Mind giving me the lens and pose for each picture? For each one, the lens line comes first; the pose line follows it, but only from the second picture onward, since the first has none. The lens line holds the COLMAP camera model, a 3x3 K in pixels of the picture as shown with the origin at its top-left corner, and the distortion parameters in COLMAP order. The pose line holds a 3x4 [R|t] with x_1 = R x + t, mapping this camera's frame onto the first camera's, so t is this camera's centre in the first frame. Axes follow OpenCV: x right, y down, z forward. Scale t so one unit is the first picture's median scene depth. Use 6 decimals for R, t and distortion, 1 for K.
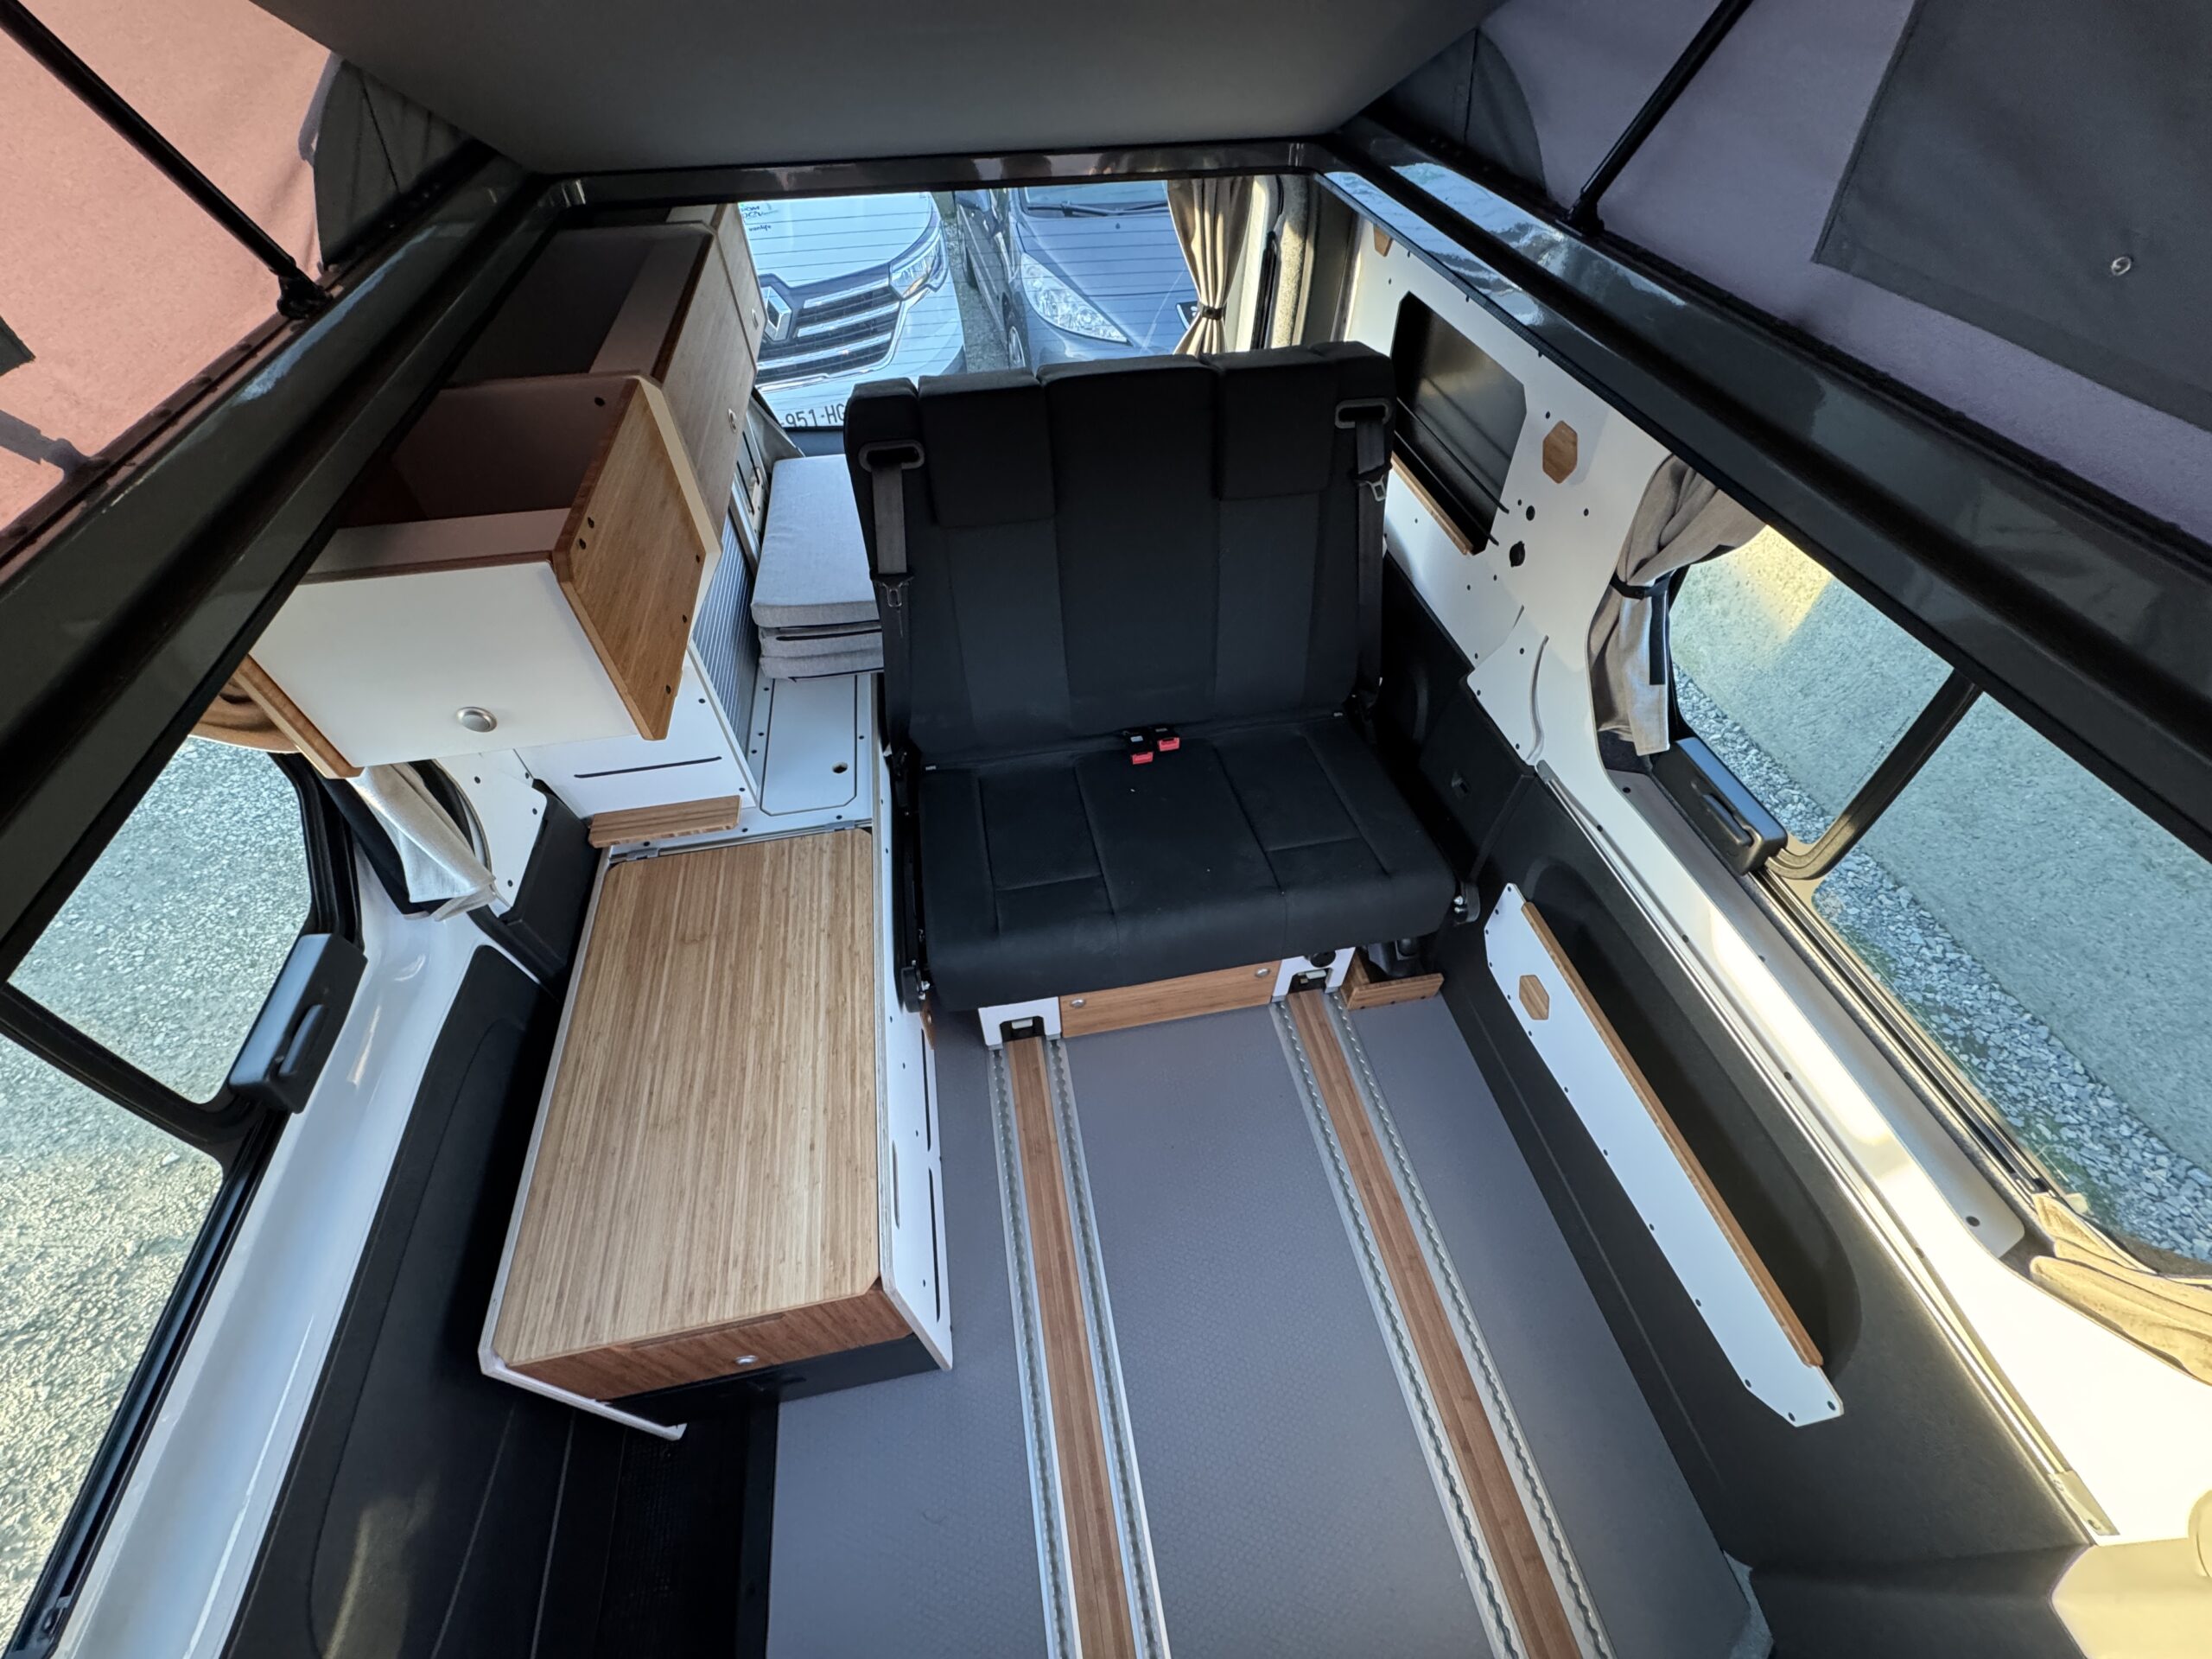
lens RADIAL K [[881.5, 0, 1103.7], [0, 881.5, 826.9], [0, 0, 1]] dist [-0.000709, 0.000278]
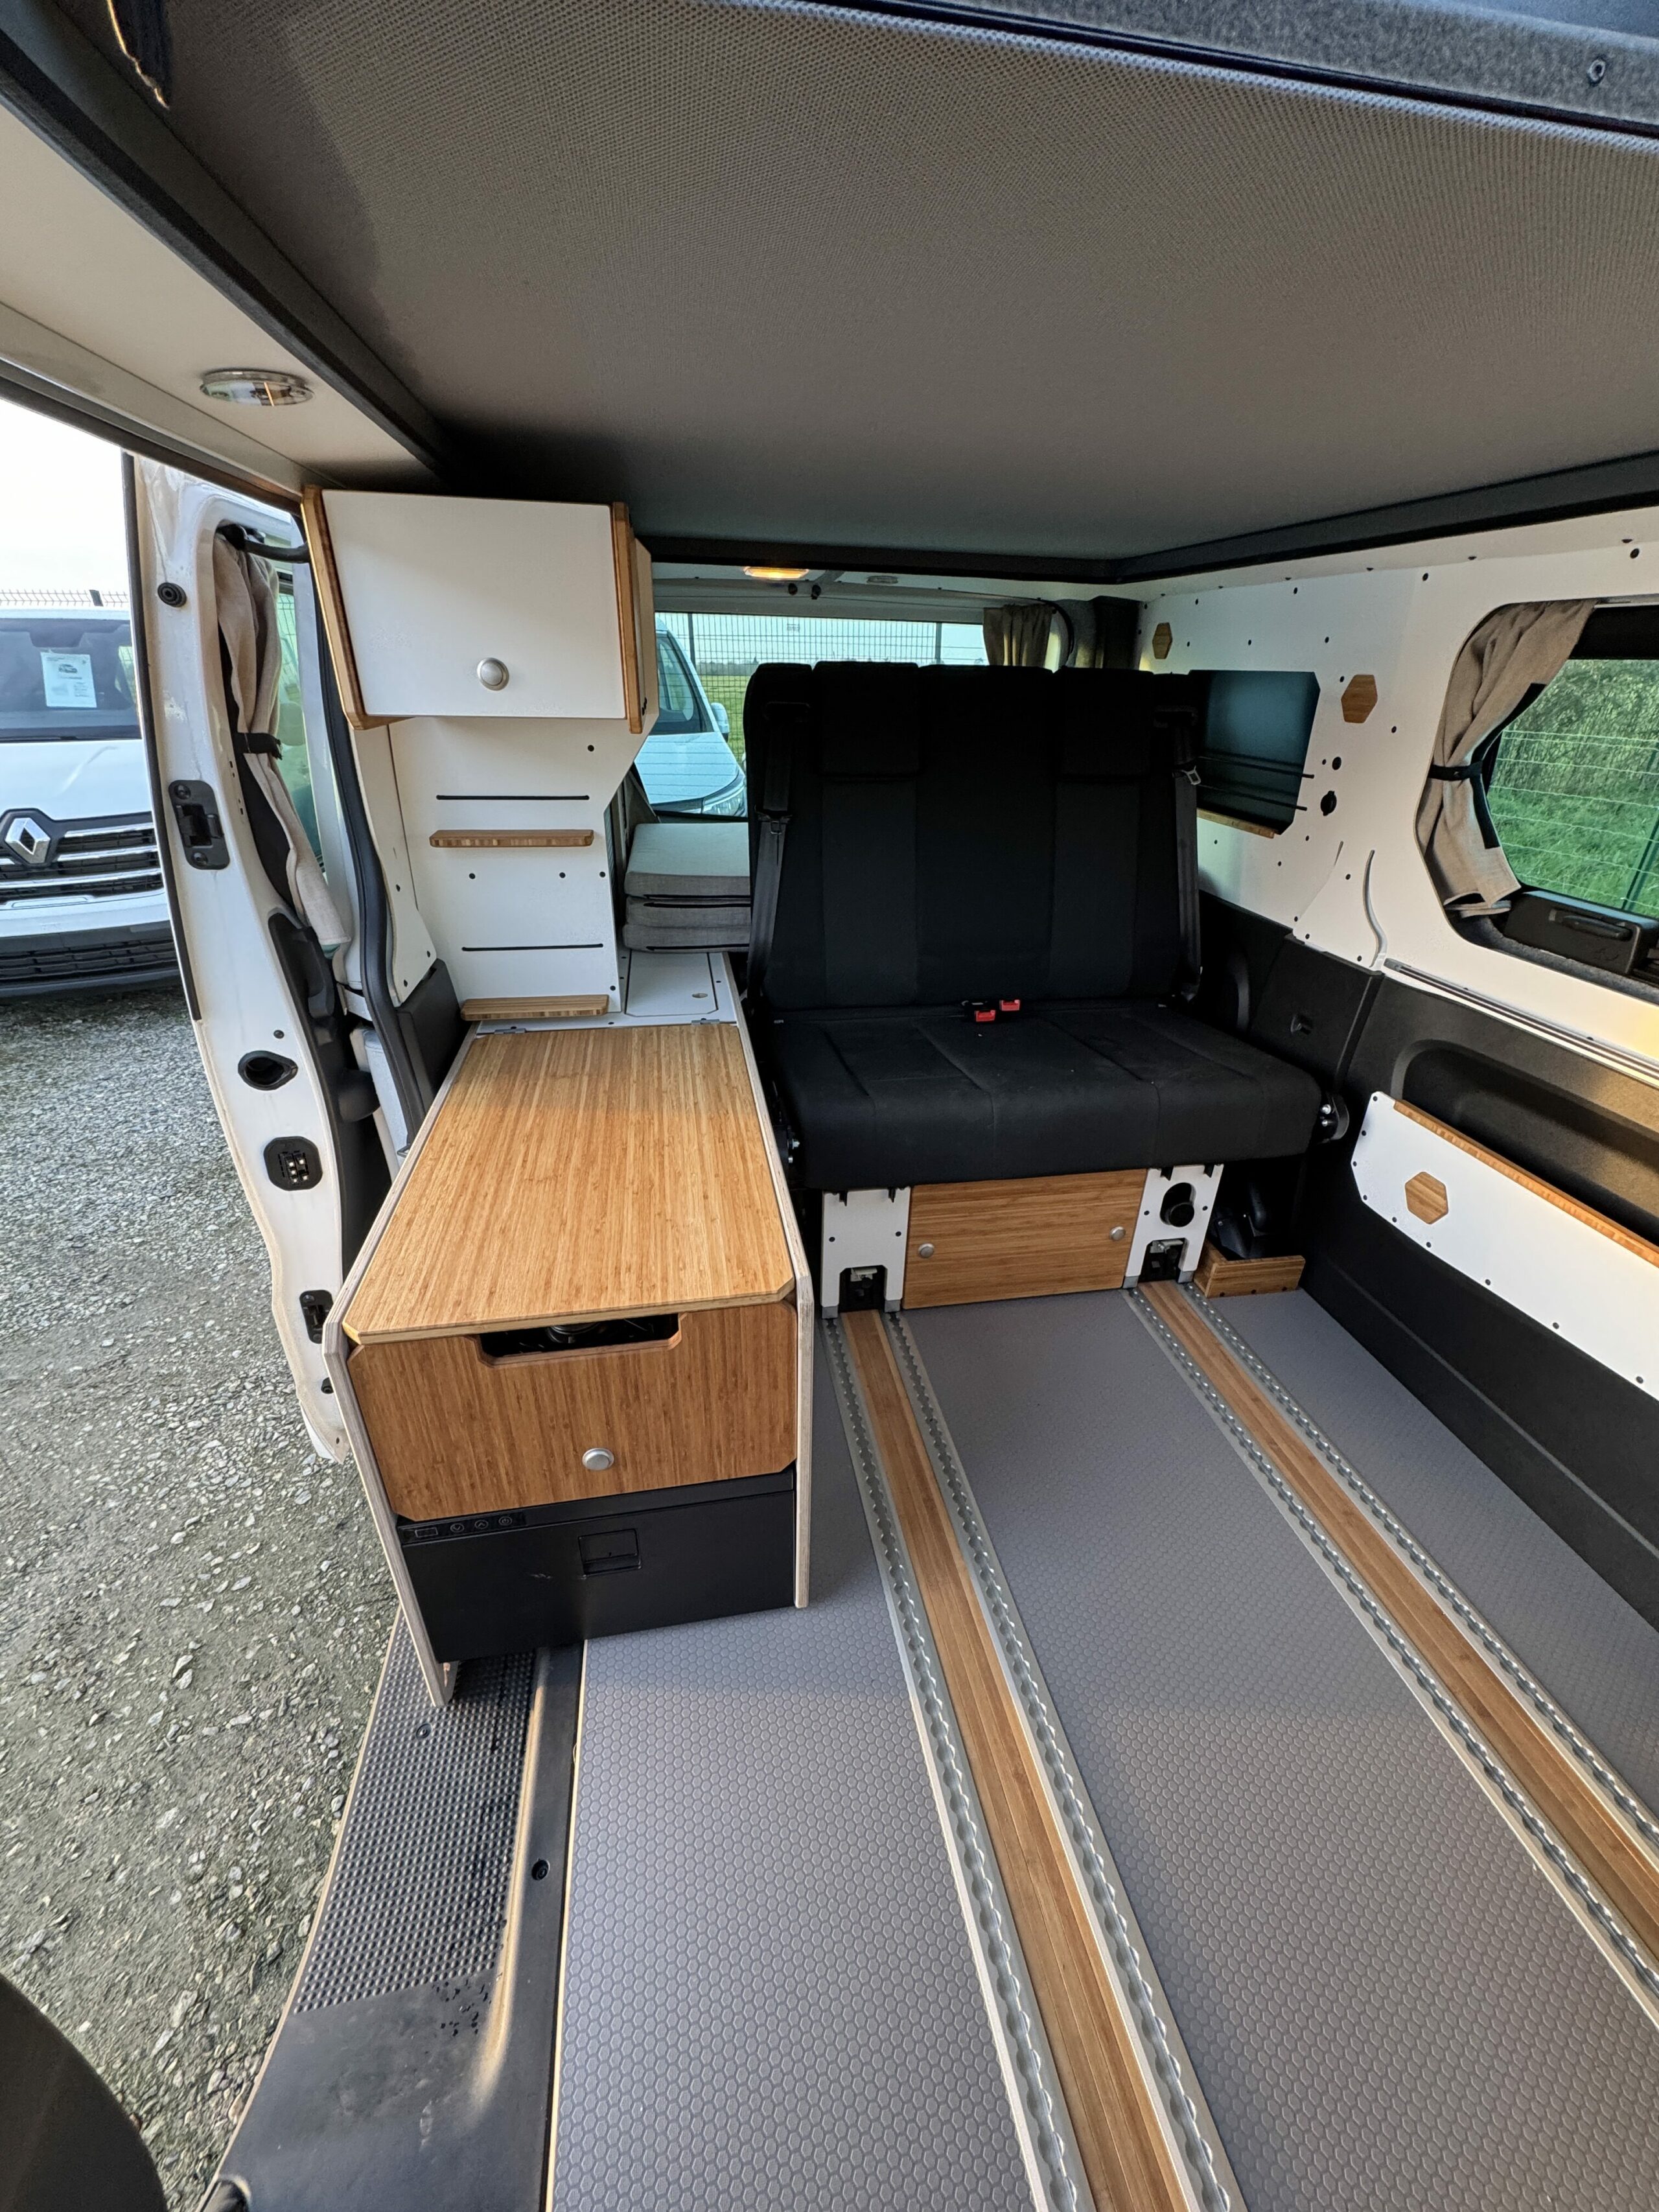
lens RADIAL K [[881.4, 0, 832.8], [0, 881.4, 1106.7], [0, 0, 1]] dist [-0.000709, 0.000278]
pose [[0.999487, 0.030207, 0.010676, -0.175772], [-0.024093, 0.928310, -0.371025, 0.503422], [-0.021118, 0.370577, 0.928562, 0.101361]]
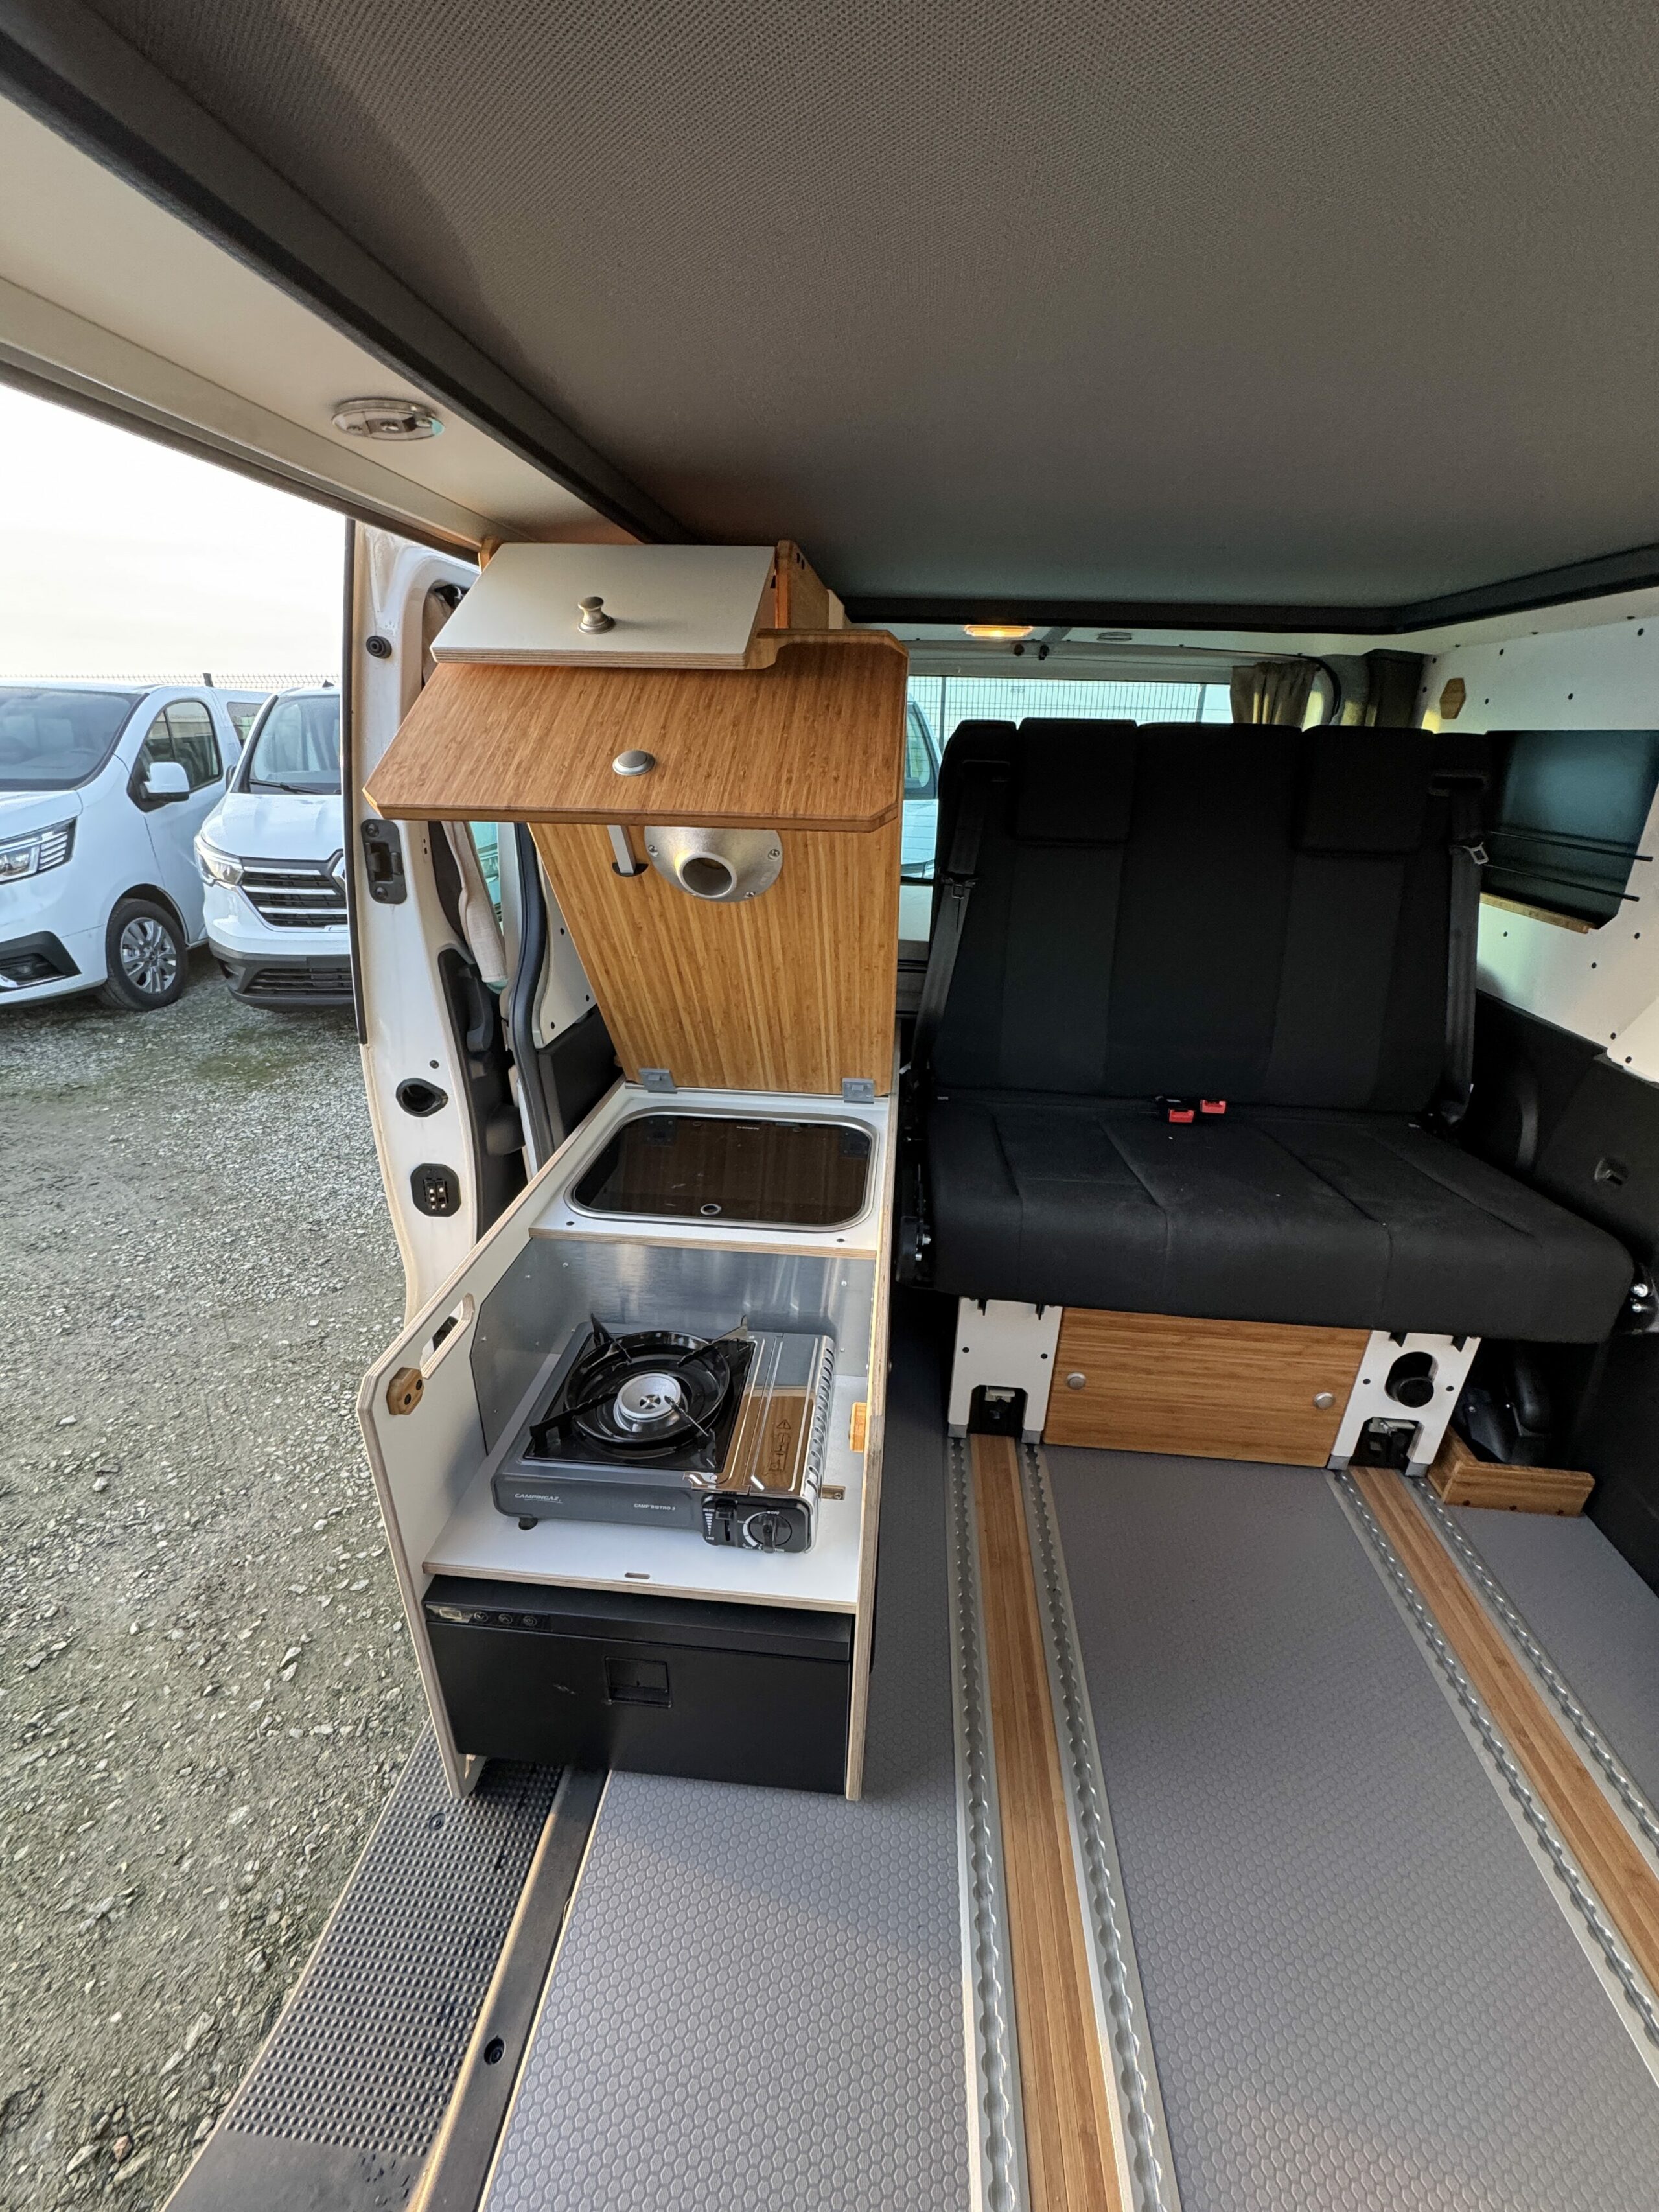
lens RADIAL K [[880.4, 0, 830.8], [0, 880.4, 1106.5], [0, 0, 1]] dist [-0.000167, -0.000157]
pose [[0.962948, 0.135362, -0.233256, -0.112364], [-0.222638, 0.887112, -0.404309, 0.435314], [0.152196, 0.441260, 0.884379, 0.186327]]
